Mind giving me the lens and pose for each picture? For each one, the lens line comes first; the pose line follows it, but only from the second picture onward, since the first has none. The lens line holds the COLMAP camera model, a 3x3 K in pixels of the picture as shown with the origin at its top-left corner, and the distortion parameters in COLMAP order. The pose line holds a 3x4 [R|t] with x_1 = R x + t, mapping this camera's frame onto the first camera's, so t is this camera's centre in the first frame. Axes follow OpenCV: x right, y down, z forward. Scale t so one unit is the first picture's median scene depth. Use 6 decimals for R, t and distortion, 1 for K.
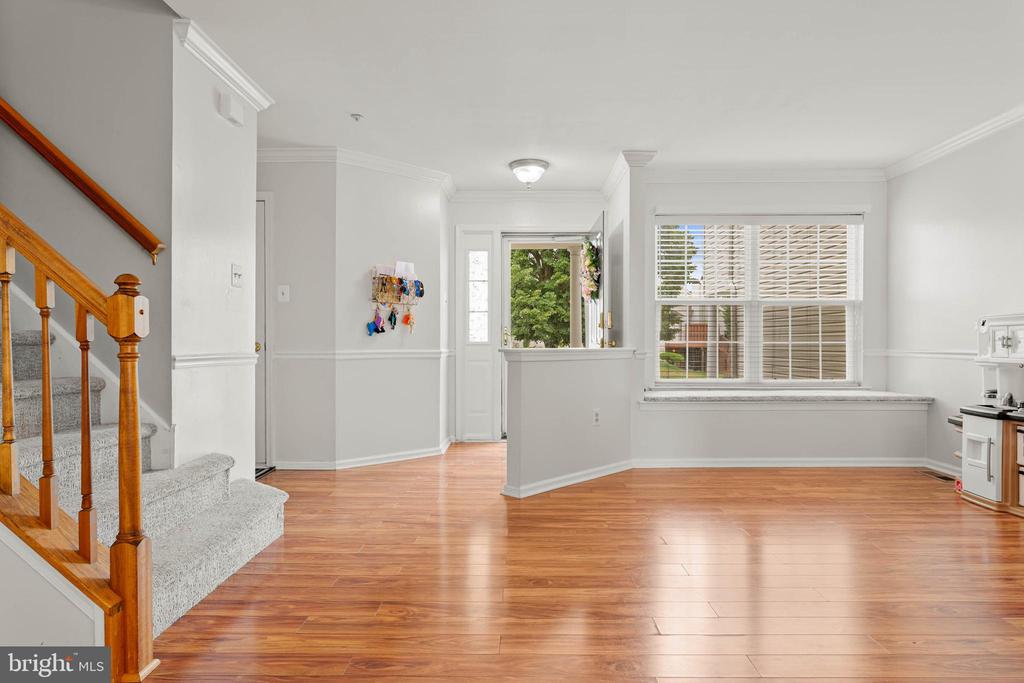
lens RADIAL K [[592.0, 0, 512.0], [0, 592.0, 341.5], [0, 0, 1]] dist [-0.001207, -0.000612]
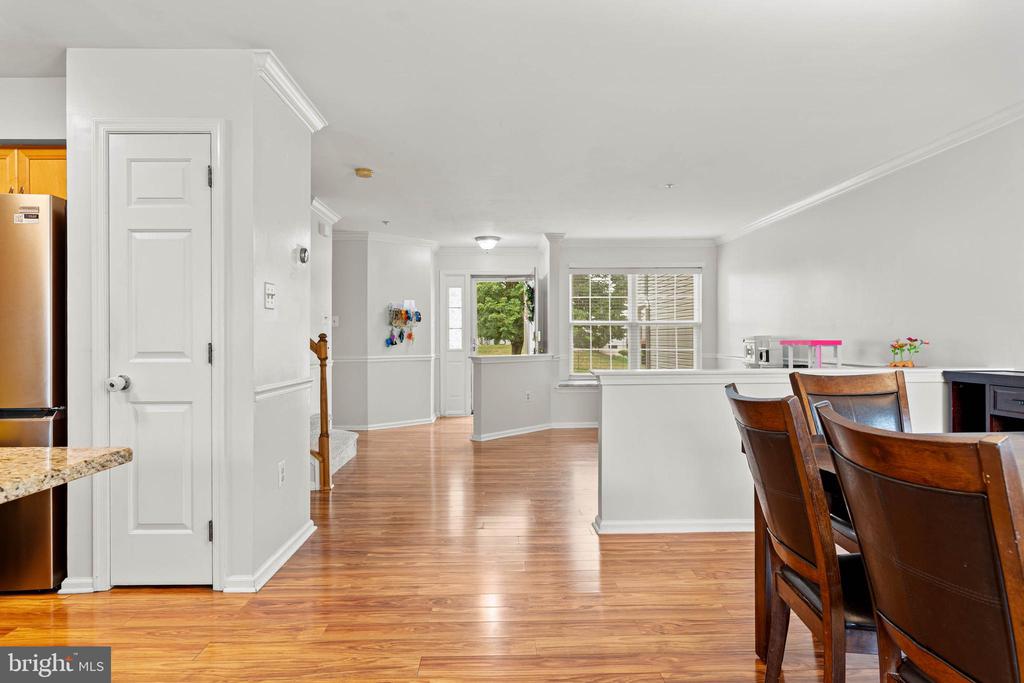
lens RADIAL K [[582.4, 0, 498.3], [0, 582.4, 338.9], [0, 0, 1]] dist [-0.000411, -0.000246]
pose [[0.999715, -0.004062, 0.023532, 0.019498], [0.004004, 0.999989, 0.002494, -0.033079], [-0.023542, -0.002399, 0.999720, -0.551765]]
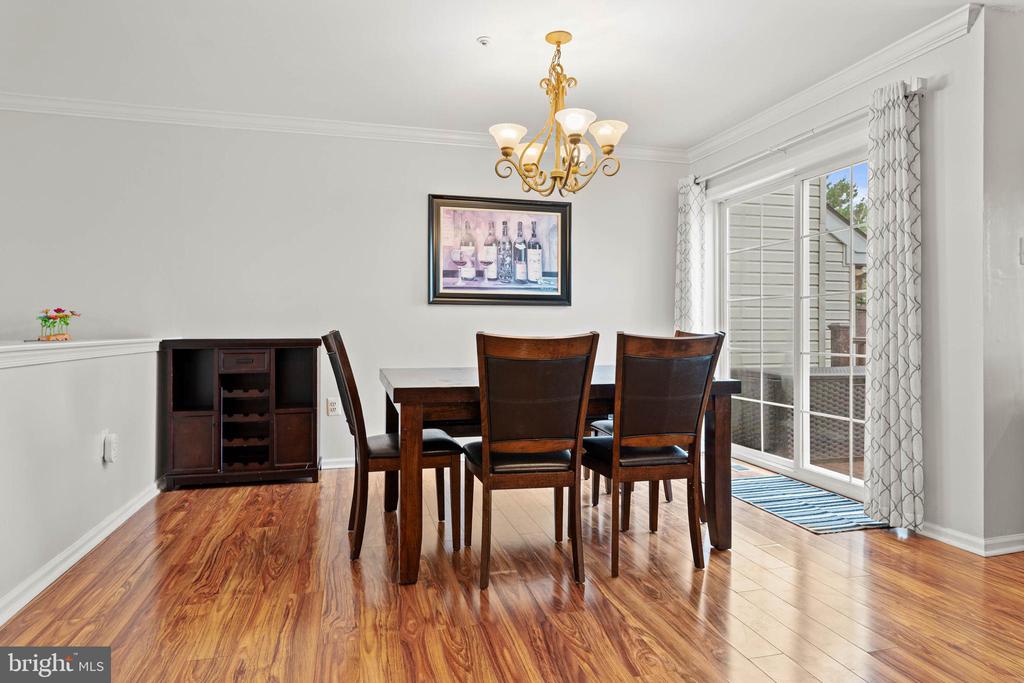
lens RADIAL K [[588.4, 0, 511.8], [0, 588.4, 334.1], [0, 0, 1]] dist [-0.003451, 0.000443]
pose [[-0.265919, -0.008644, 0.963957, -0.251923], [-0.005005, 0.999959, 0.007587, -0.007457], [-0.963982, -0.002807, -0.265951, -0.107659]]
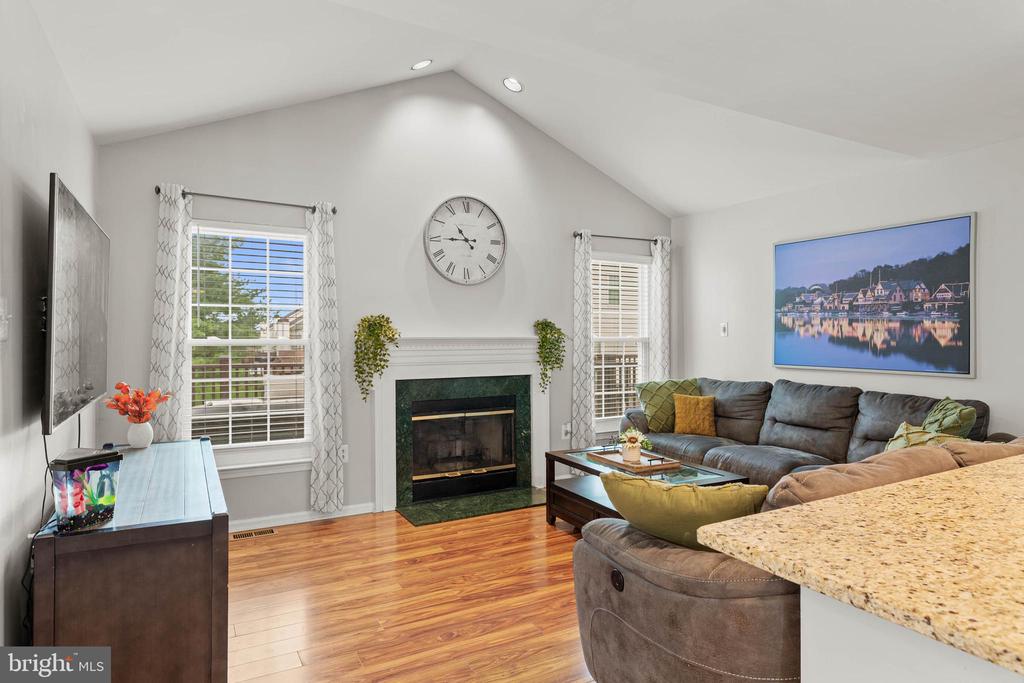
lens RADIAL K [[593.7, 0, 509.6], [0, 593.7, 337.6], [0, 0, 1]] dist [-0.000216, -0.000380]
pose [[-0.869406, 0.003431, -0.494087, 0.057049], [0.004996, 0.999986, -0.001848, -0.068072], [0.494073, -0.004076, -0.869411, -0.277715]]
